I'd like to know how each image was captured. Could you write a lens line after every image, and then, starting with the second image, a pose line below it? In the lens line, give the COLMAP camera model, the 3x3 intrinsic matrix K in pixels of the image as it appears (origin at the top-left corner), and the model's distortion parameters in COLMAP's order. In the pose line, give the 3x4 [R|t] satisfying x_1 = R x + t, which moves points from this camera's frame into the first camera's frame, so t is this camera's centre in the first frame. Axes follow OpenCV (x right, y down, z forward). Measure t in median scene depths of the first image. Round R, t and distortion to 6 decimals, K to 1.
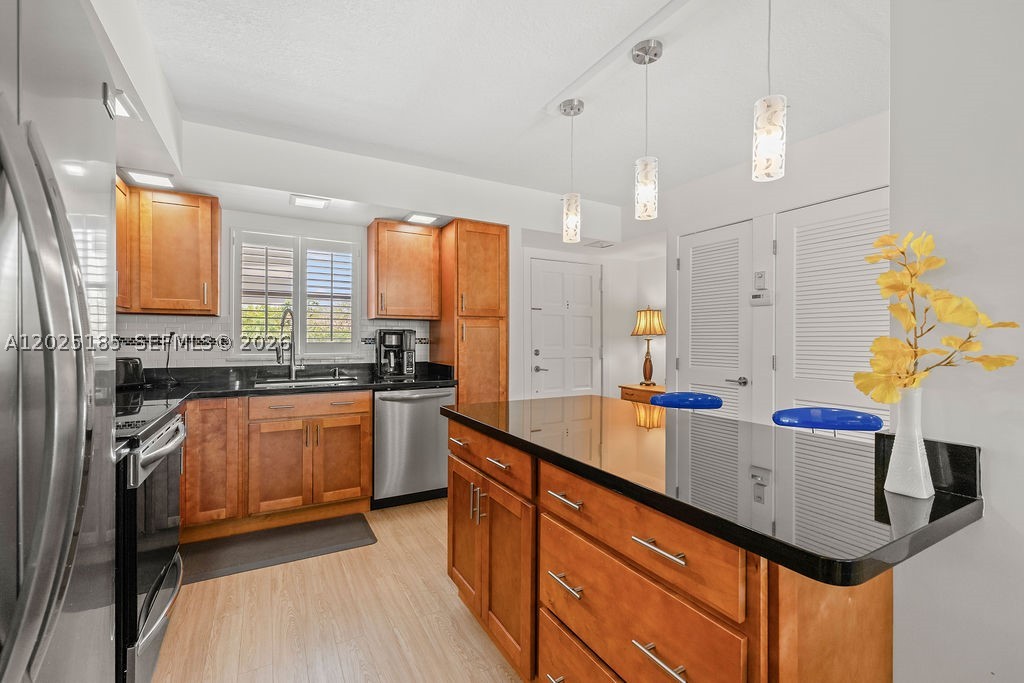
lens RADIAL K [[446.8, 0, 517.2], [0, 446.8, 336.4], [0, 0, 1]] dist [-0.000386, 0.000035]
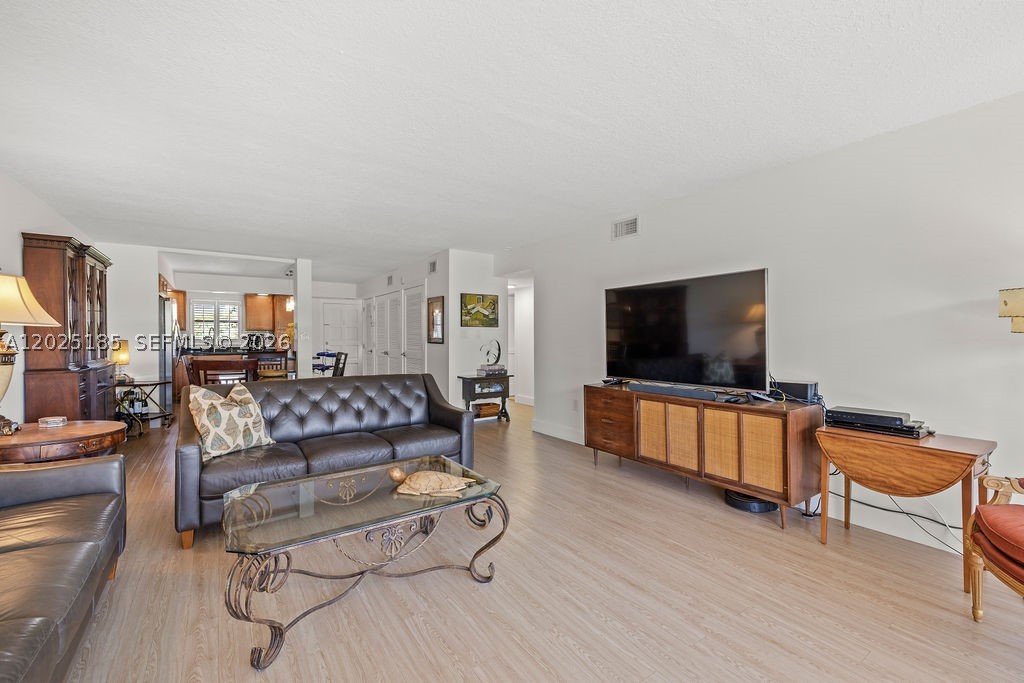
lens RADIAL K [[426.4, 0, 509.3], [0, 426.4, 340.3], [0, 0, 1]] dist [-0.001165, 0.000021]
pose [[0.996204, -0.005754, 0.086864, 1.055637], [0.004861, 0.999933, 0.010498, 0.001531], [-0.086919, -0.010035, 0.996165, -1.731406]]
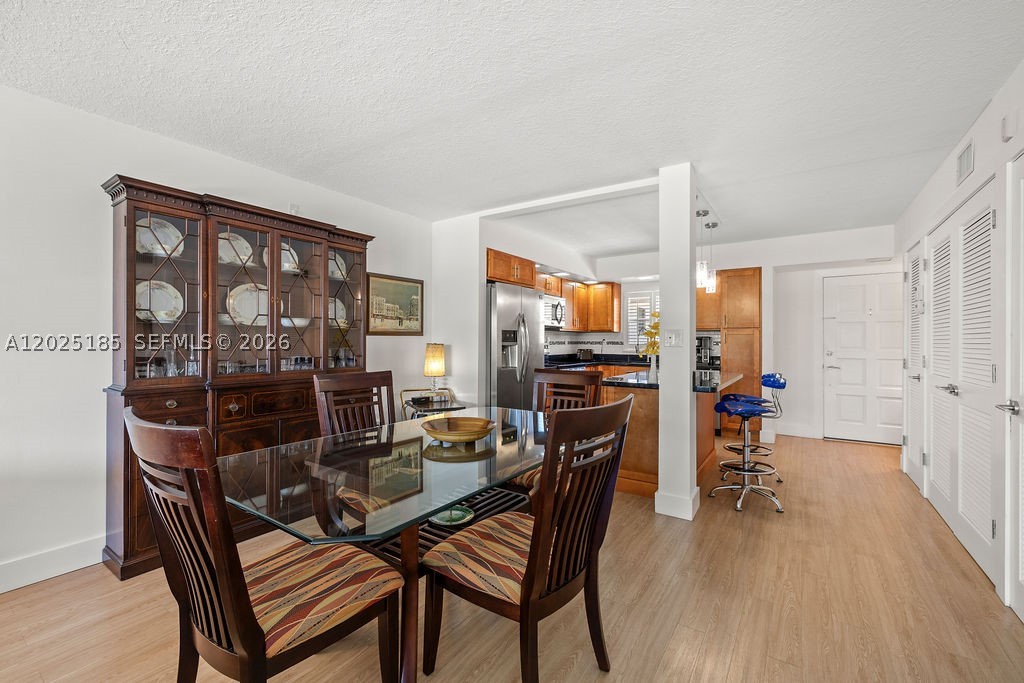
lens RADIAL K [[426.4, 0, 509.3], [0, 426.4, 340.3], [0, 0, 1]] dist [-0.001165, 0.000021]
pose [[0.441134, -0.003963, -0.897432, 0.924266], [0.000215, 0.999991, -0.004311, 0.006100], [0.897441, 0.001709, 0.441131, -0.410252]]
